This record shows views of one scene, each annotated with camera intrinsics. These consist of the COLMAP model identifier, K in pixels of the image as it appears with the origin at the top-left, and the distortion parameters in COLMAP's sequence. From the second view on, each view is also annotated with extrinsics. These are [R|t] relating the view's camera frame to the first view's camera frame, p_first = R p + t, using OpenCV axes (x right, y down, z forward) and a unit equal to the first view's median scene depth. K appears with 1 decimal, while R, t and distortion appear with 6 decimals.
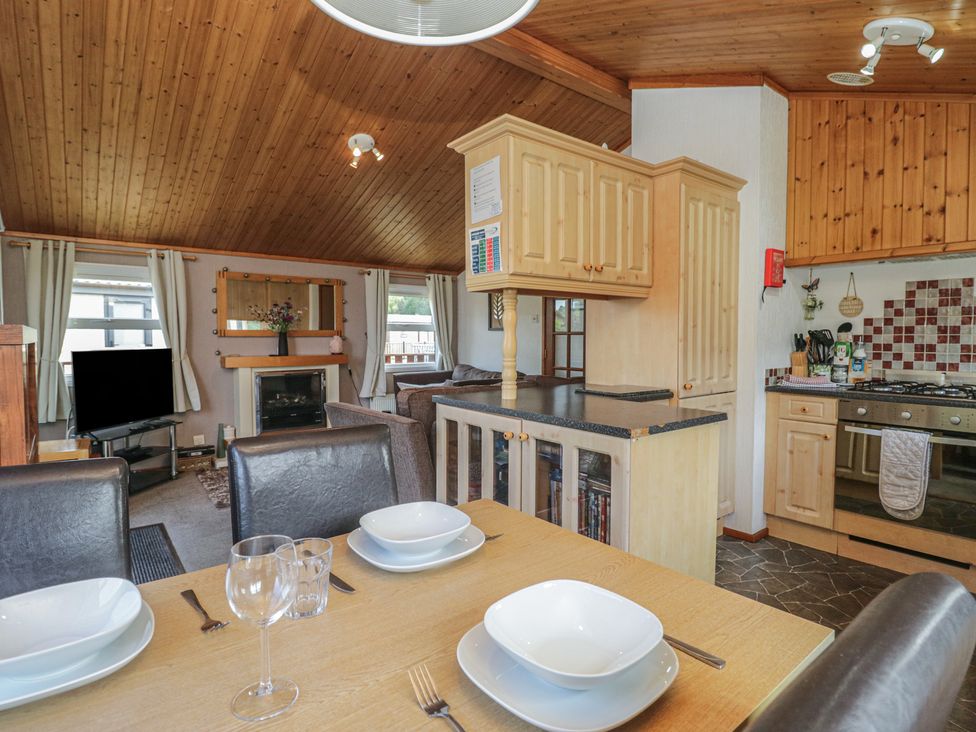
lens RADIAL K [[525.4, 0, 489.9], [0, 525.4, 359.0], [0, 0, 1]] dist [0.002677, -0.016122]
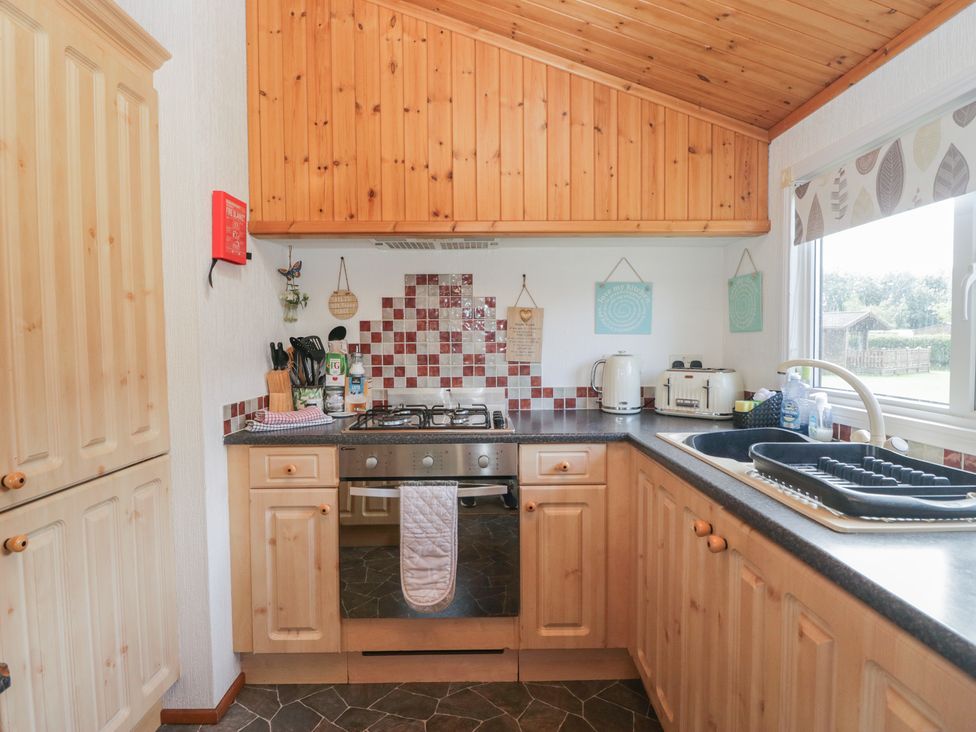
lens RADIAL K [[513.3, 0, 486.6], [0, 513.3, 362.0], [0, 0, 1]] dist [0.002451, -0.014340]
pose [[0.618420, -0.037098, 0.784972, 0.274502], [0.042410, 0.999005, 0.013801, -0.024072], [-0.784703, 0.024756, 0.619378, 0.443931]]
